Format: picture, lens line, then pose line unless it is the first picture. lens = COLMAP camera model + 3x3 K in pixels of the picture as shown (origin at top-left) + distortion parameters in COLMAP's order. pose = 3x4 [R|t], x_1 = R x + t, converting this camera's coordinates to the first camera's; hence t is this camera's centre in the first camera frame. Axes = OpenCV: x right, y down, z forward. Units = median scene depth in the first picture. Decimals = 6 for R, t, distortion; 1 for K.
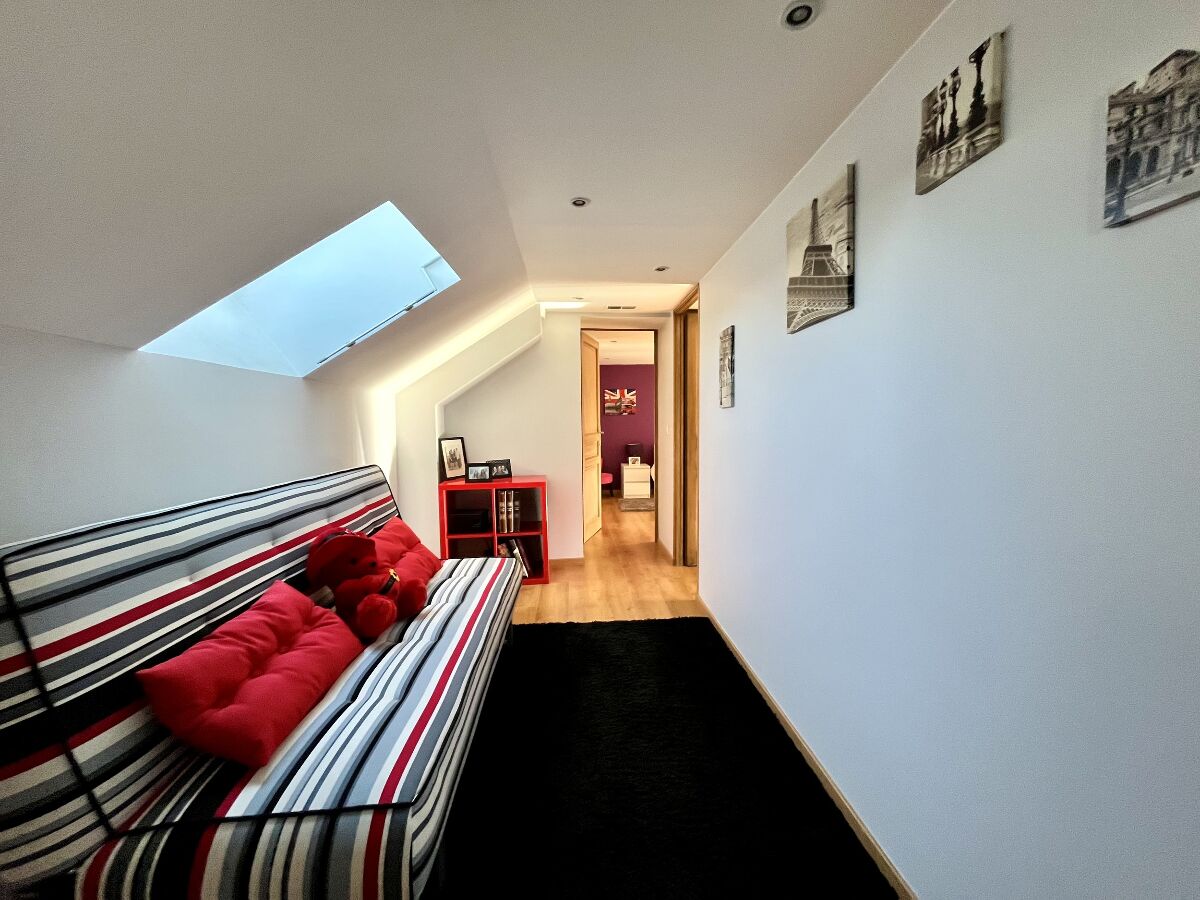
lens RADIAL K [[479.8, 0, 601.9], [0, 479.8, 449.0], [0, 0, 1]] dist [0.000479, 0.000111]
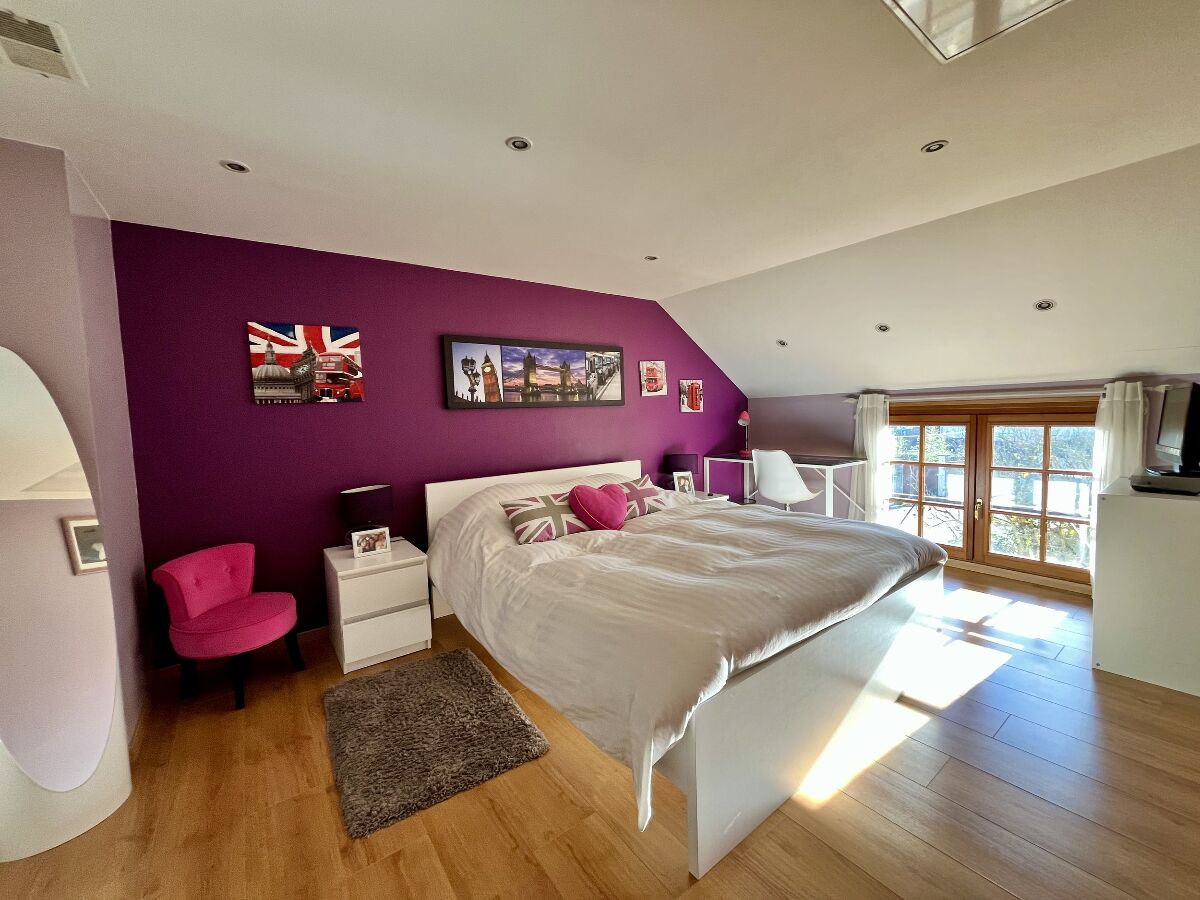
lens RADIAL K [[479.8, 0, 596.9], [0, 479.8, 446.4], [0, 0, 1]] dist [0.000479, 0.000111]
pose [[0.838549, -0.056785, 0.541860, 0.022163], [0.056761, 0.998247, 0.016774, -0.036343], [-0.541862, 0.016690, 0.840302, 0.620734]]
